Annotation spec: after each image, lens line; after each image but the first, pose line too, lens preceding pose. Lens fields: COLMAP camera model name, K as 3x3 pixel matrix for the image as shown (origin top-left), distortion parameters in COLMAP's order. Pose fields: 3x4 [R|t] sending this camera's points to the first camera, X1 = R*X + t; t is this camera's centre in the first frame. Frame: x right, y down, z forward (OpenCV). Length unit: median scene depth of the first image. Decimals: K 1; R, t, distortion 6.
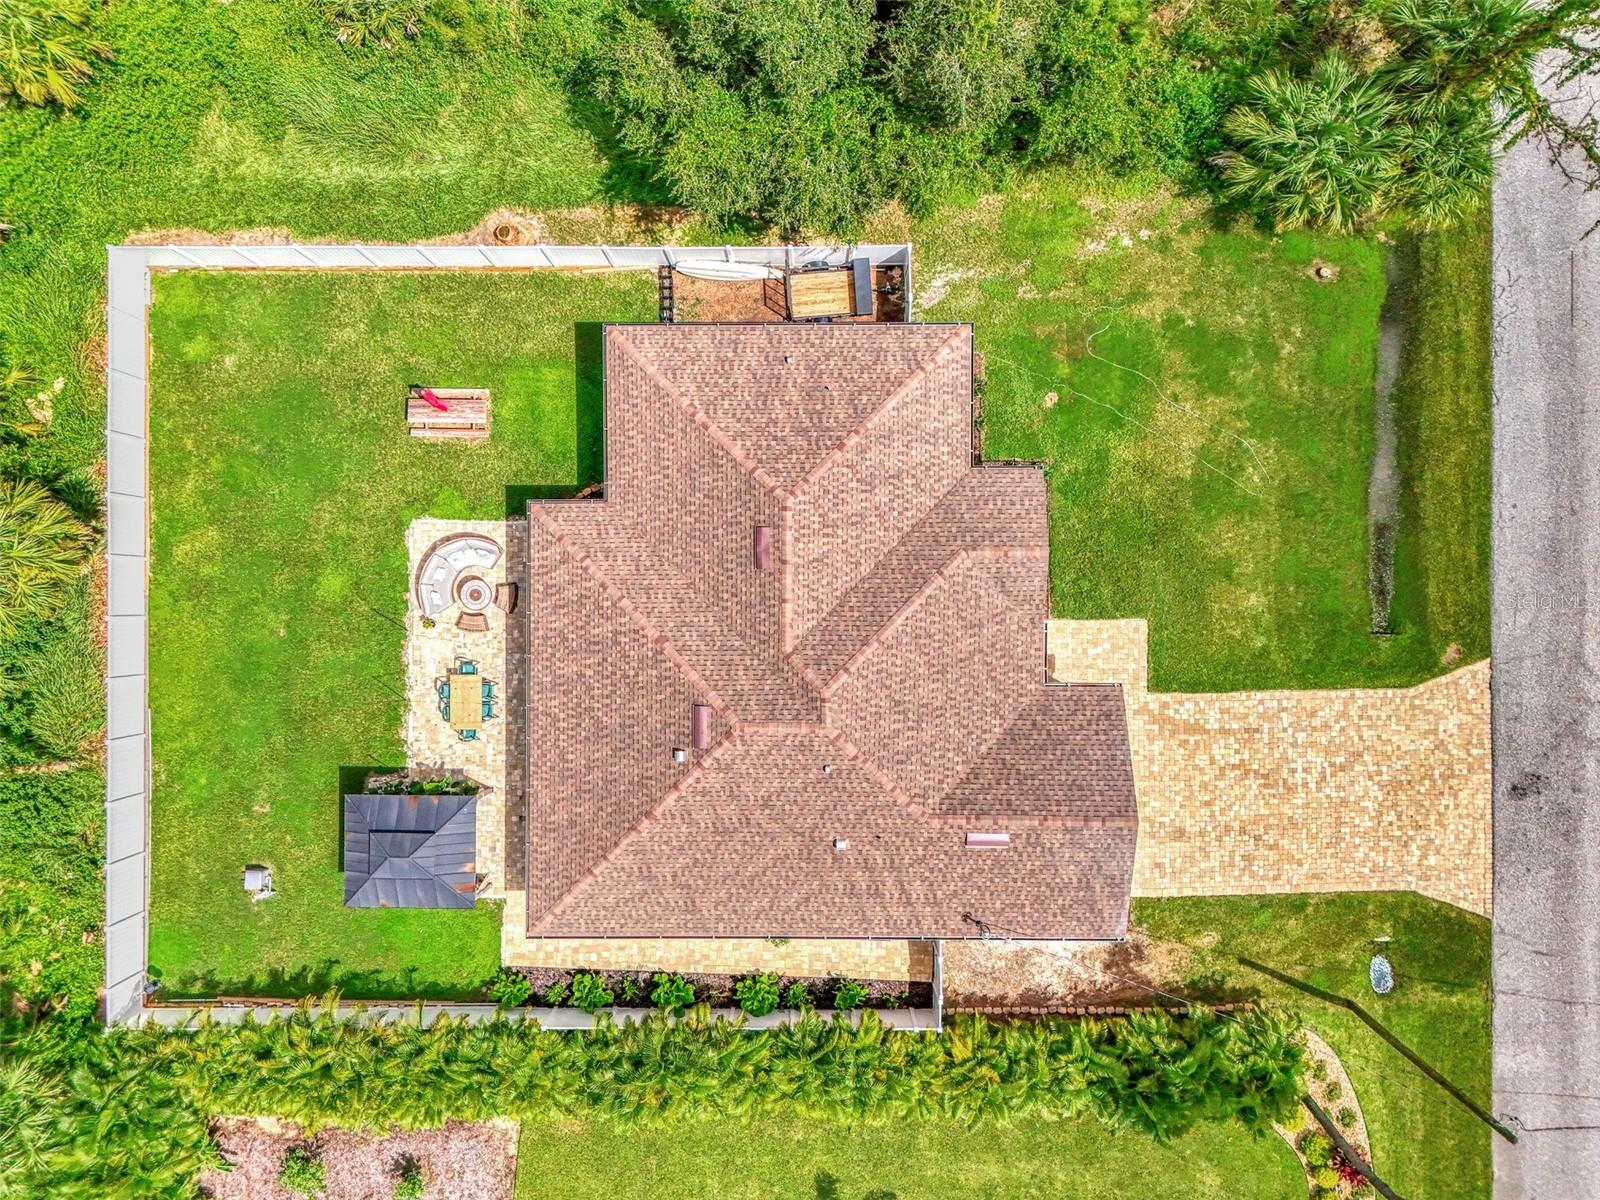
lens RADIAL K [[1183.1, 0, 800.0], [0, 1183.1, 600.0], [0, 0, 1]] dist [0.070068, -0.064886]
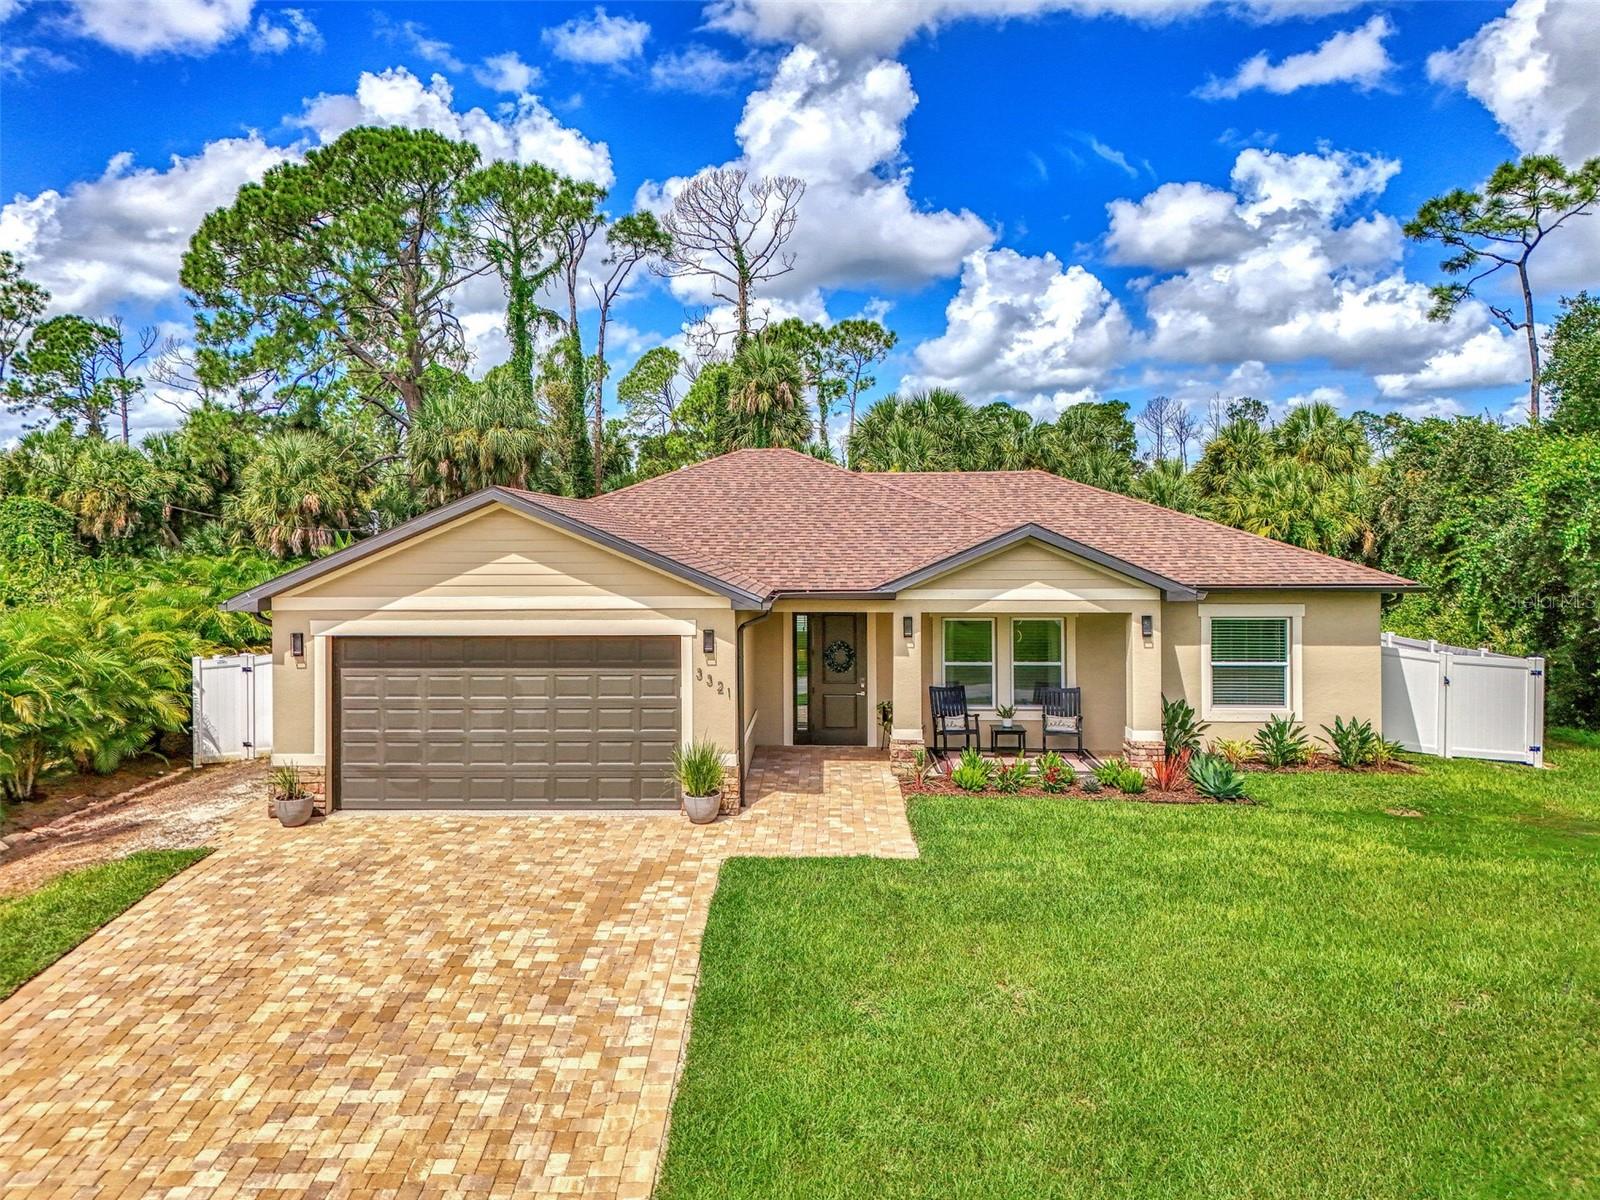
lens RADIAL K [[1203.9, 0, 777.2], [0, 1203.9, 563.6], [0, 0, 1]] dist [0.027861, -0.001055]
pose [[-0.046492, 0.024514, -0.998618, 0.668219], [-0.998907, 0.003712, 0.046597, 0.042970], [0.004849, 0.999693, 0.024314, 0.892100]]
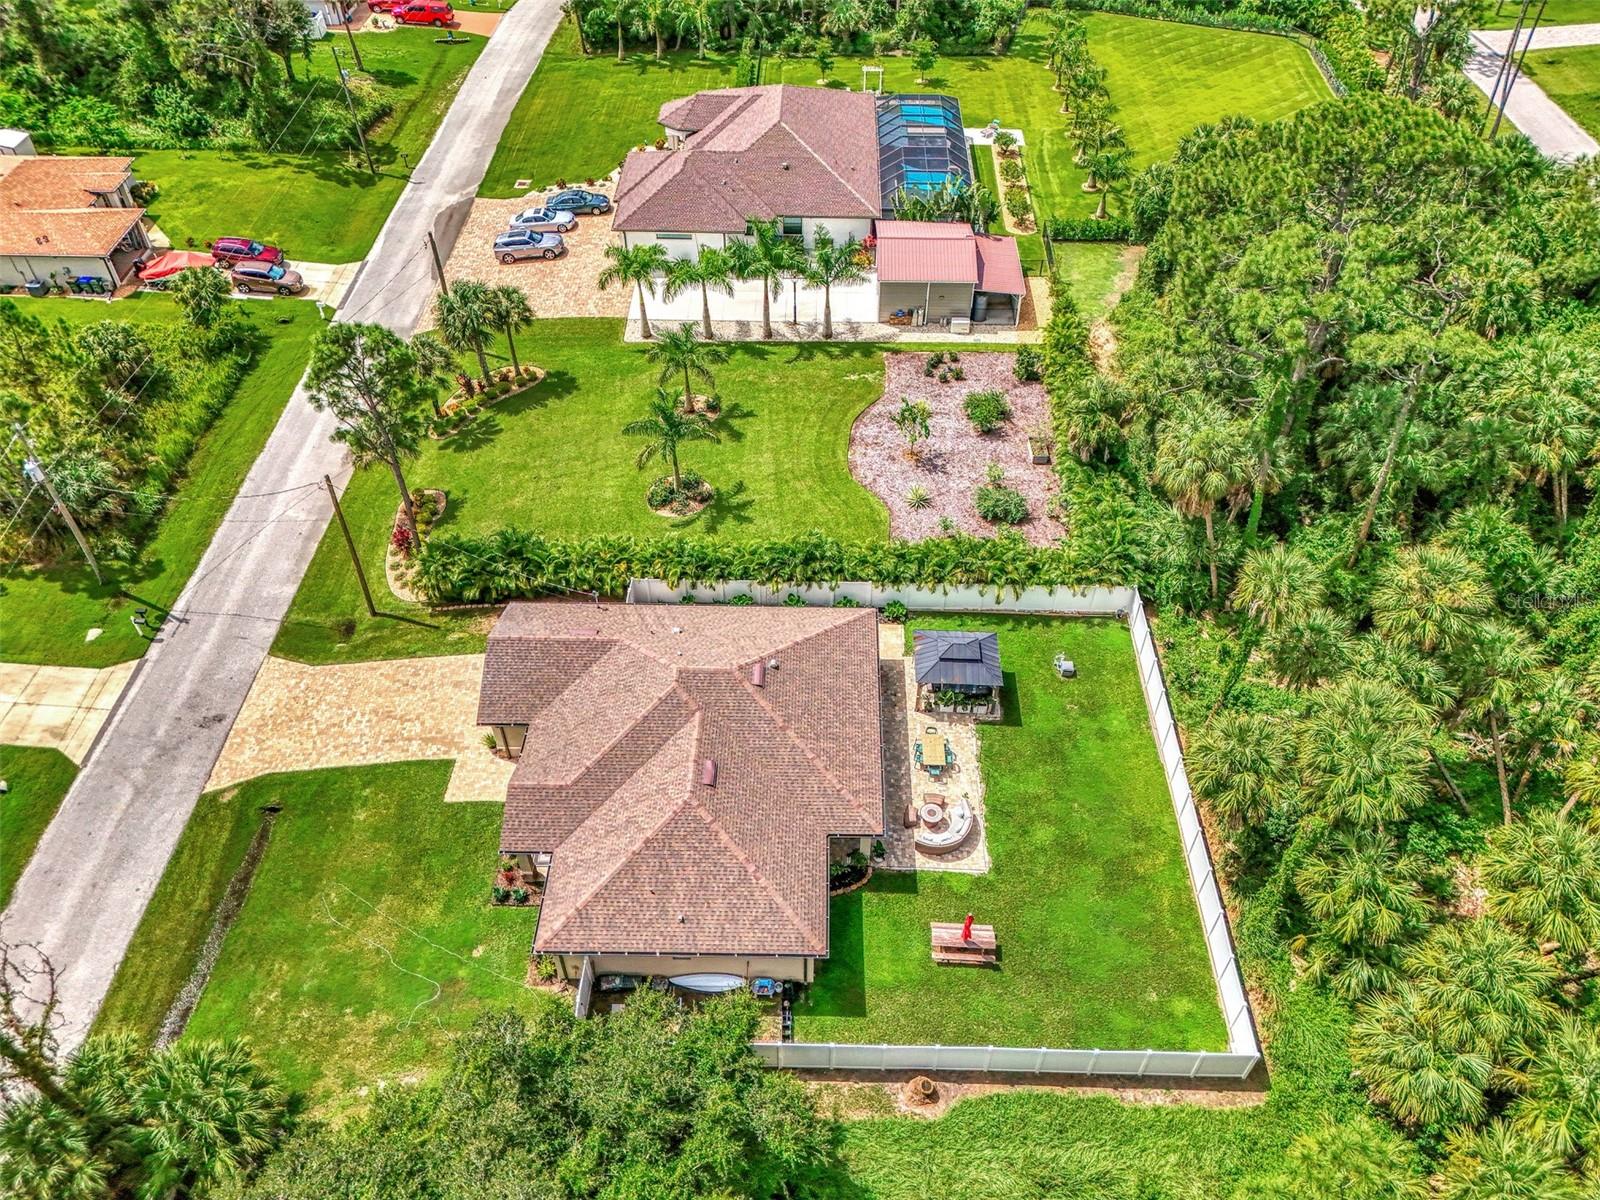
lens RADIAL K [[1183.1, 0, 800.0], [0, 1183.1, 600.0], [0, 0, 1]] dist [0.070068, -0.064886]
pose [[-0.999674, -0.011131, 0.022987, -0.146530], [0.024173, -0.702926, 0.710852, -0.781918], [0.008246, 0.711176, 0.702966, -0.125299]]
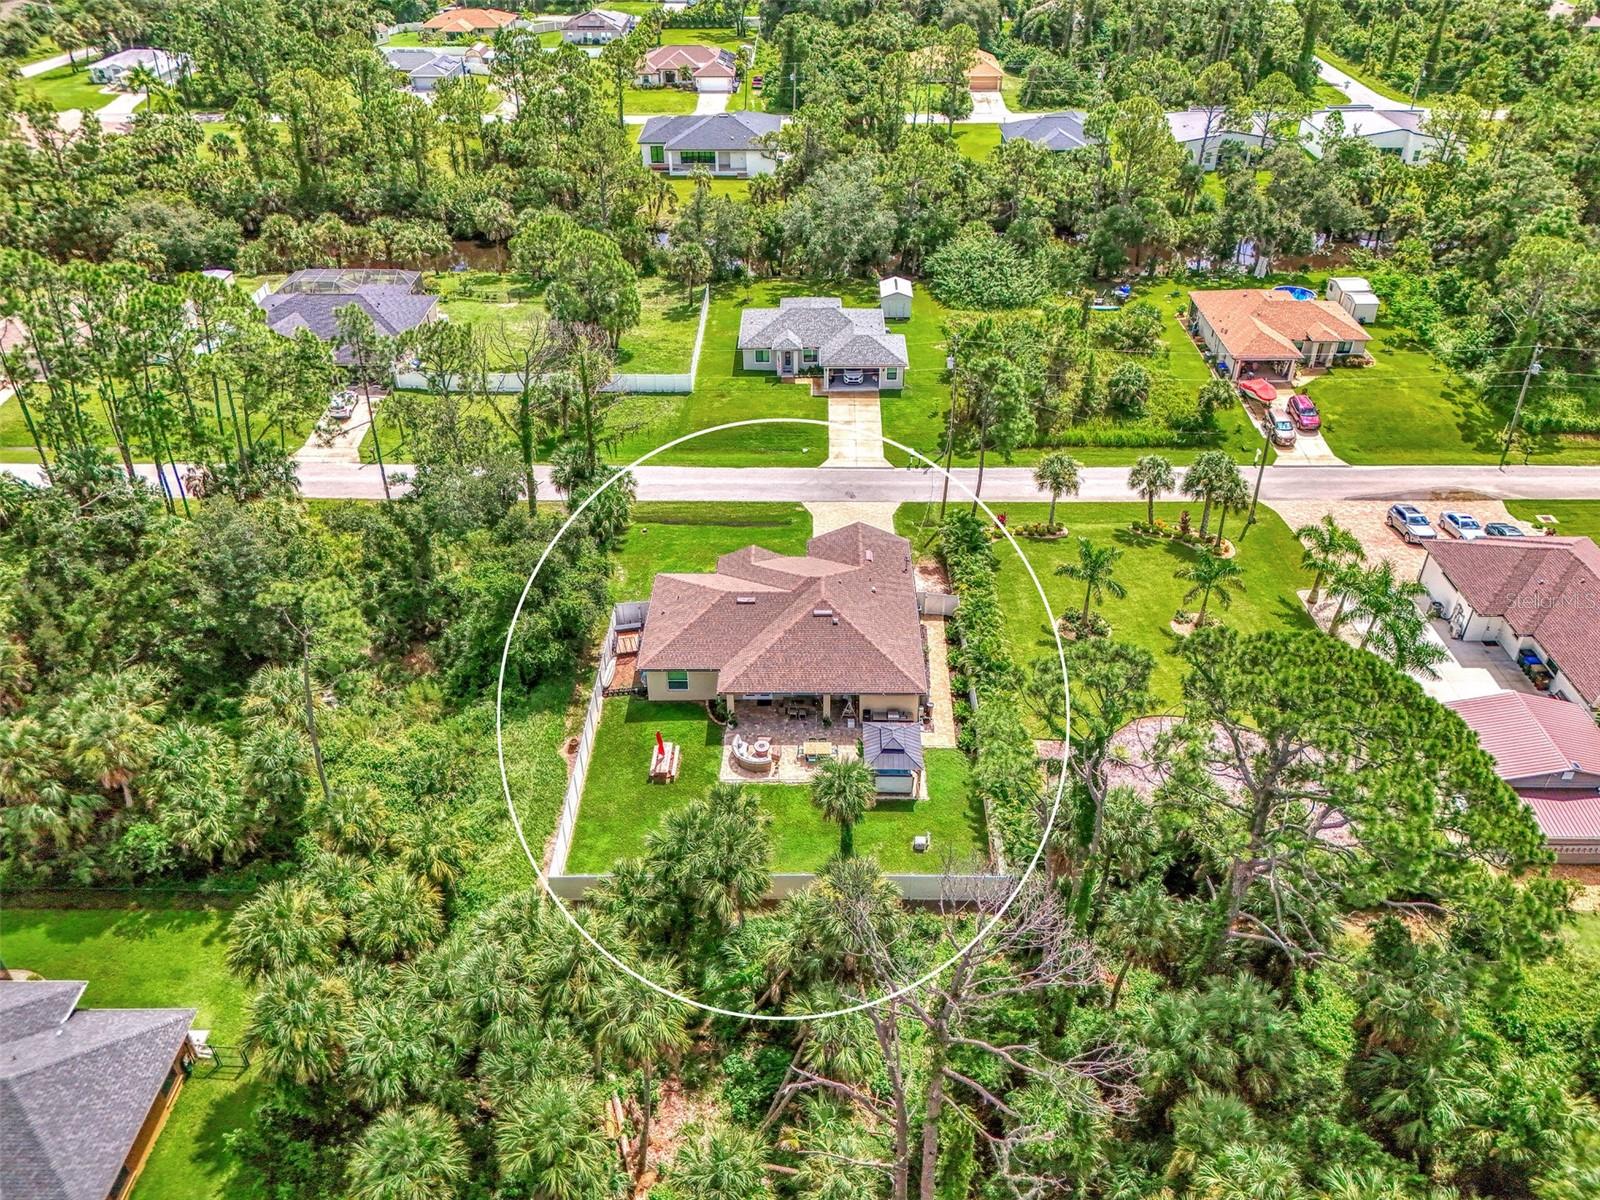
lens RADIAL K [[1148.4, 0, 804.8], [0, 1148.4, 578.9], [0, 0, 1]] dist [0.109221, -0.059403]
pose [[0.005539, -0.560759, 0.827961, -1.616633], [0.999984, 0.003620, -0.004238, 0.069573], [-0.000621, 0.827971, 0.560770, -0.257039]]
